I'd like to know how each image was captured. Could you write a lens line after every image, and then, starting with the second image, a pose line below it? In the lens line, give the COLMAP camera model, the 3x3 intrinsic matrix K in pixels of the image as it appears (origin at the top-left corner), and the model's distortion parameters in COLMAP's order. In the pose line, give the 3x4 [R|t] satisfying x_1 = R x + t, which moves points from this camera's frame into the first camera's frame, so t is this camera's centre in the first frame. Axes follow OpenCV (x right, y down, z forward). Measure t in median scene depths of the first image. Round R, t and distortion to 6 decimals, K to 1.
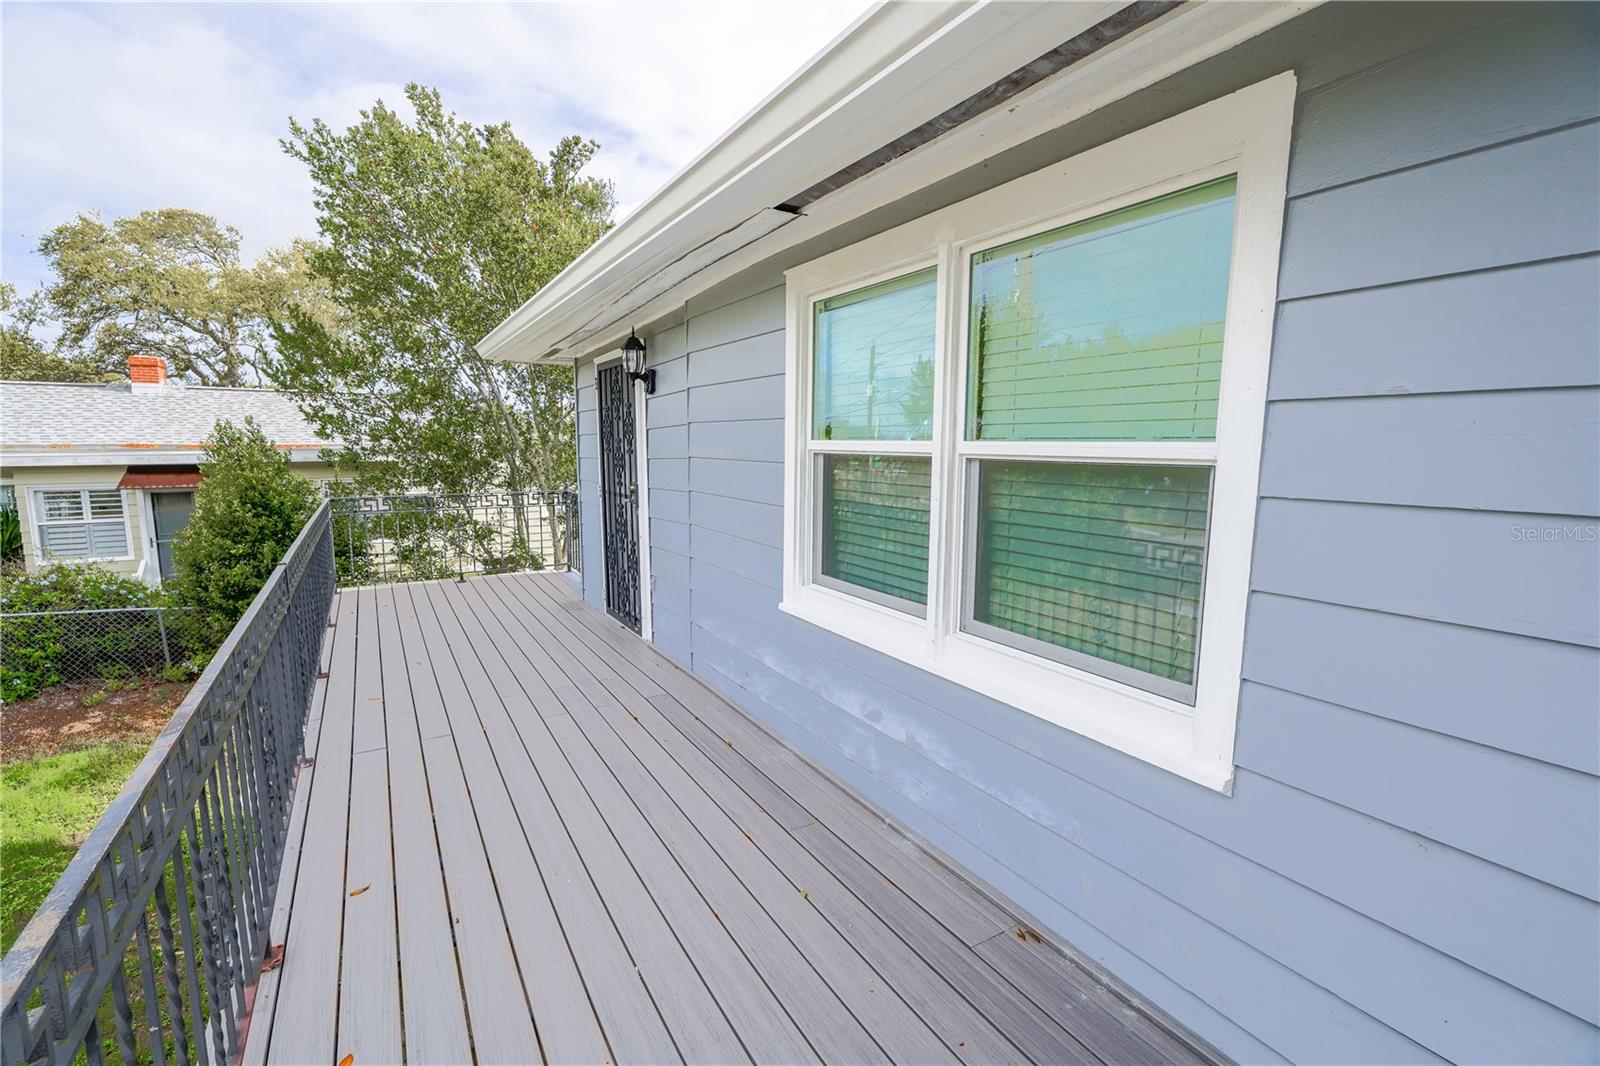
lens RADIAL K [[718.7, 0, 794.3], [0, 718.7, 534.0], [0, 0, 1]] dist [0.000478, 0.000453]
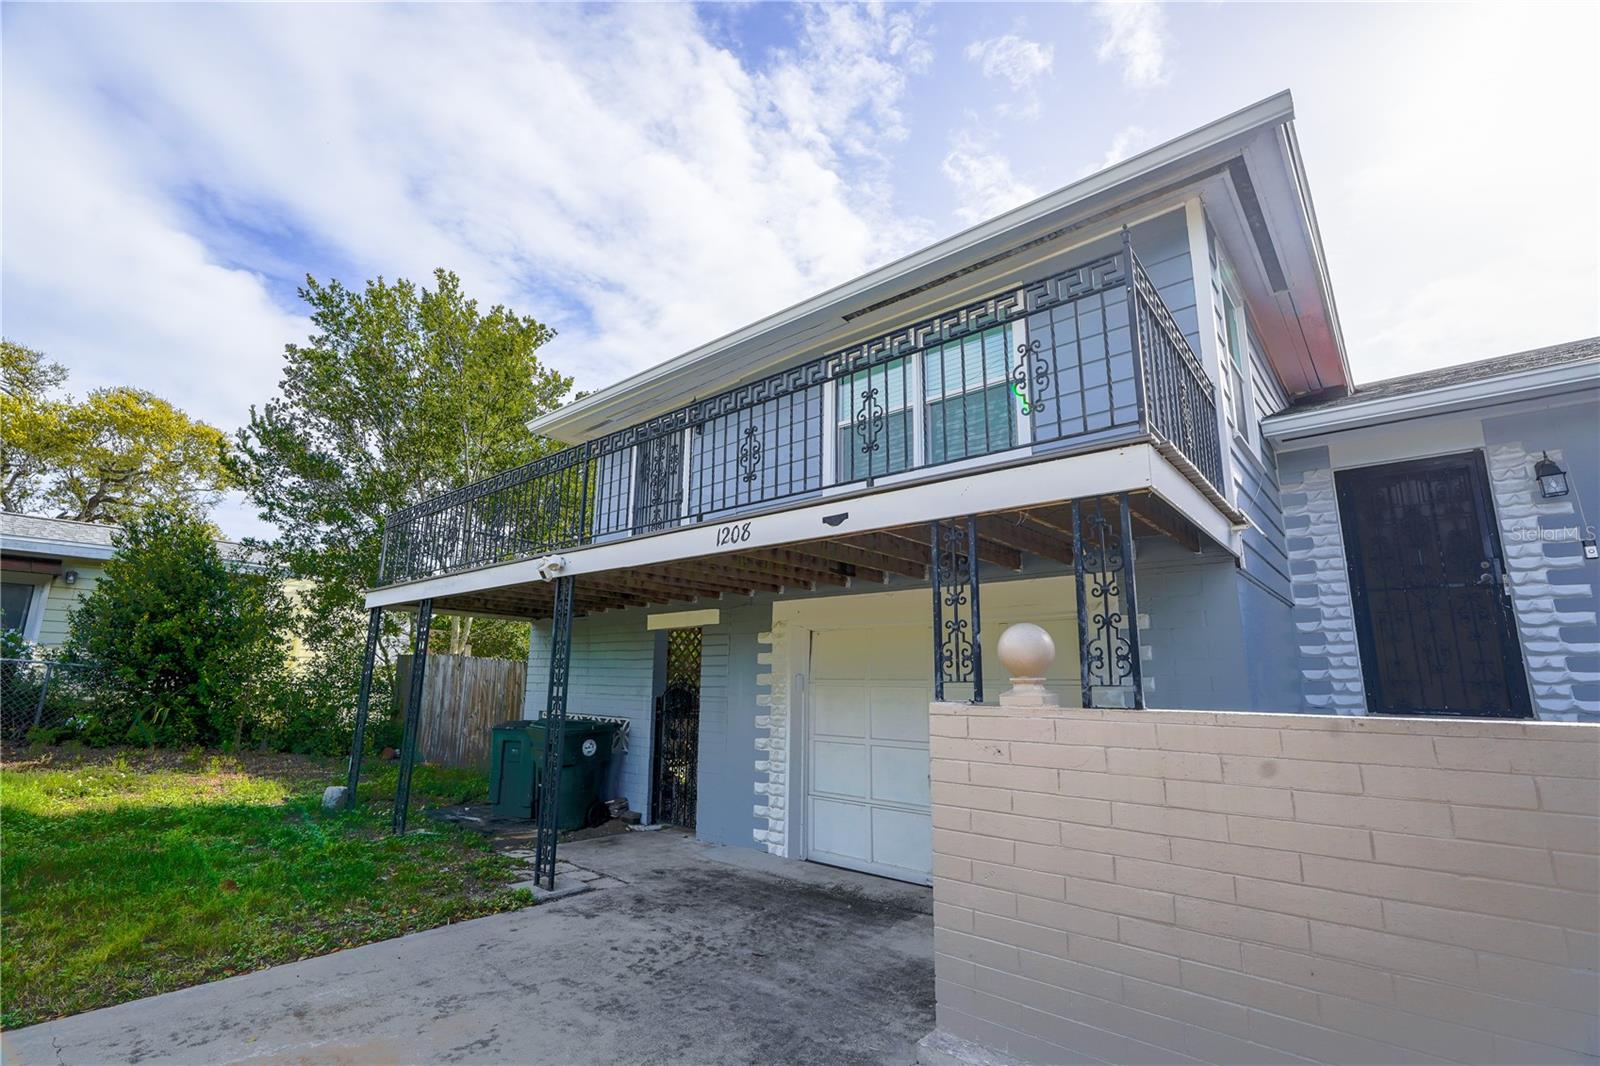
lens RADIAL K [[718.7, 0, 794.3], [0, 718.7, 534.0], [0, 0, 1]] dist [0.000478, 0.000453]
pose [[0.947402, 0.072589, 0.311706, -0.250491], [0.033531, 0.946067, -0.322231, 0.297201], [-0.318286, 0.315734, 0.893872, -0.268993]]
